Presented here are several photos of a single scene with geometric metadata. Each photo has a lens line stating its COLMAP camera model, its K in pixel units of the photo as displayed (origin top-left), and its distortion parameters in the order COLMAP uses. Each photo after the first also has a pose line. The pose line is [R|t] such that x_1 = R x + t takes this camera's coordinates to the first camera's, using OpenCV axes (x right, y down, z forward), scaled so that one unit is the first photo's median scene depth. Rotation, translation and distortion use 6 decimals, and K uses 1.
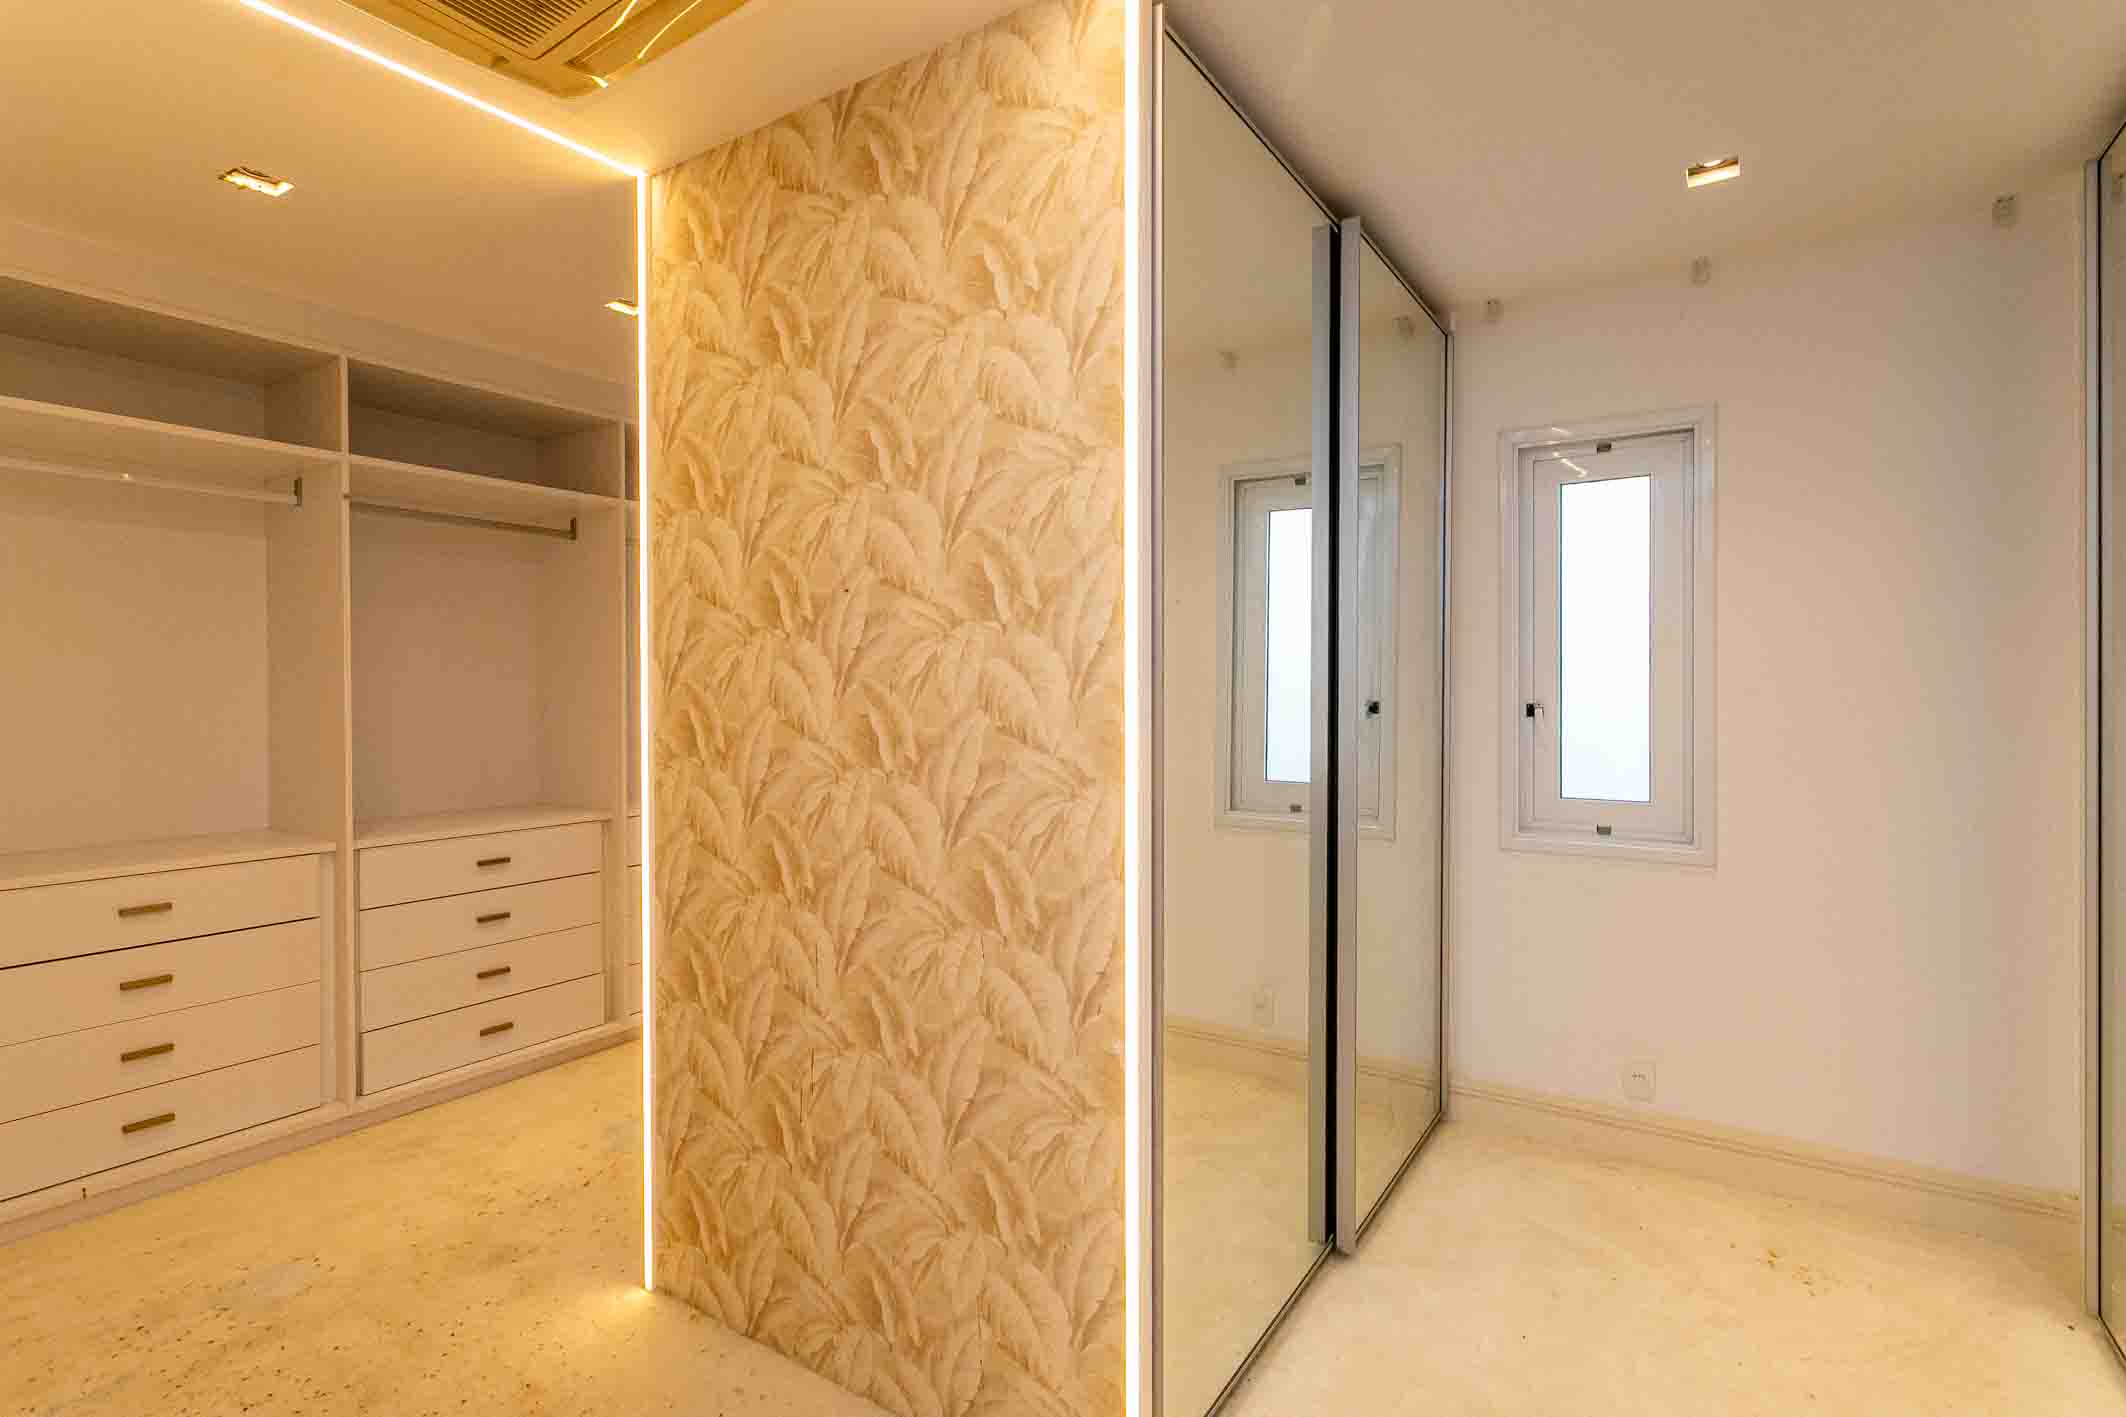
lens RADIAL K [[995.6, 0, 1062.6], [0, 995.6, 696.4], [0, 0, 1]] dist [0.001848, 0.000079]
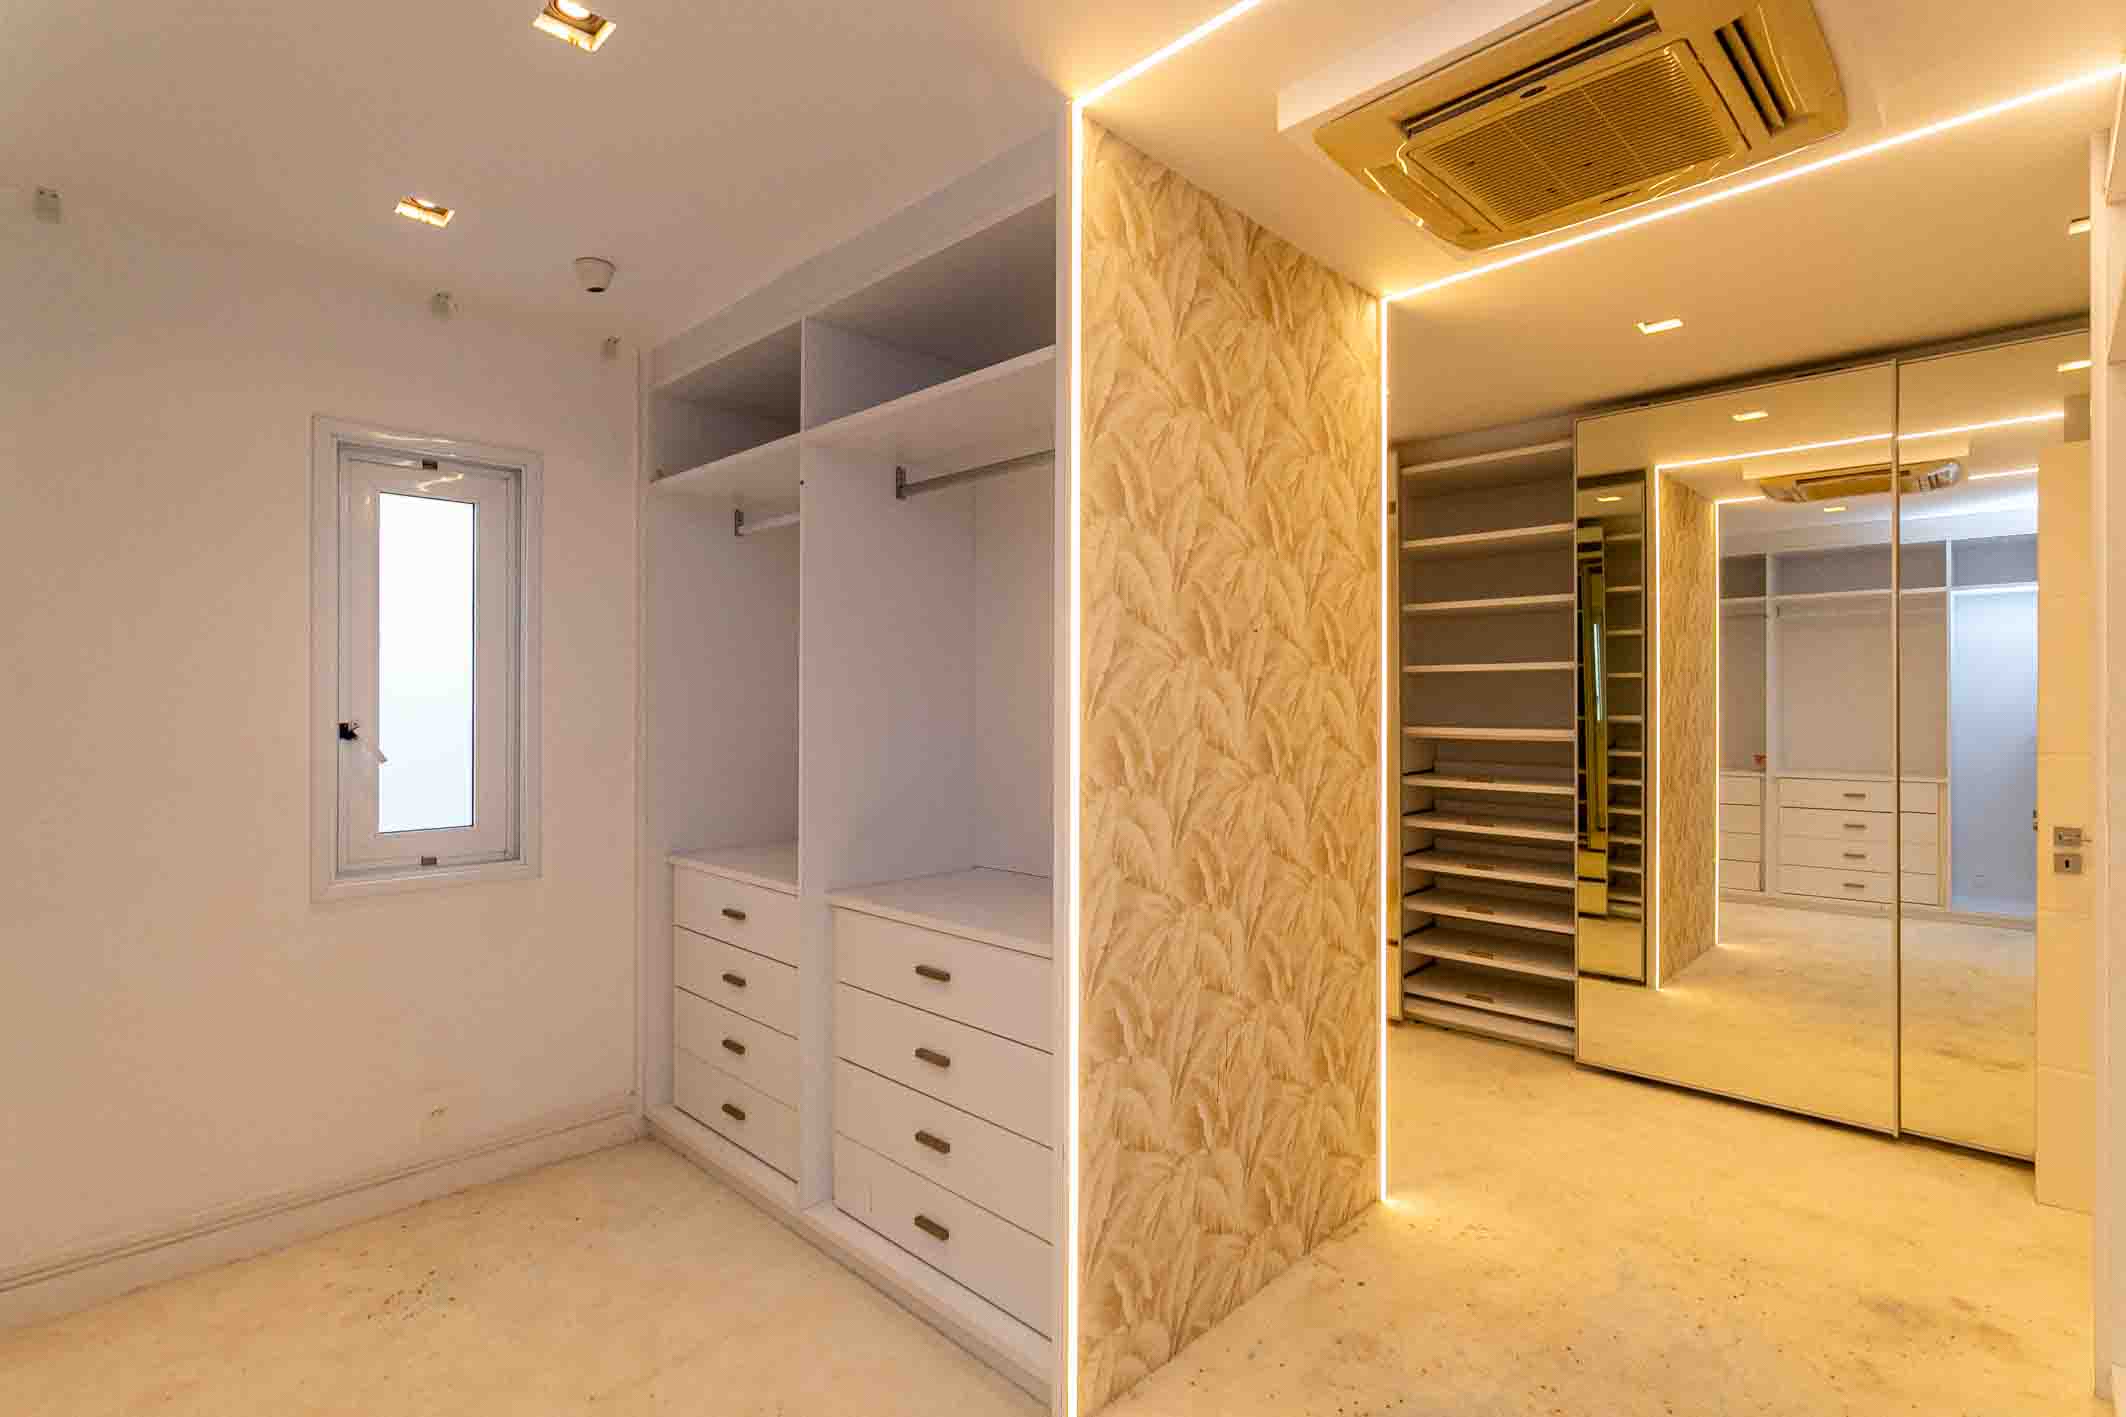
lens RADIAL K [[1020.9, 0, 1068.8], [0, 1020.9, 705.1], [0, 0, 1]] dist [-0.001266, -0.000070]
pose [[0.178836, 0.005599, 0.983863, -1.390058], [0.011385, 0.999905, -0.007760, -0.007441], [-0.983813, 0.012589, 0.178755, 0.938796]]
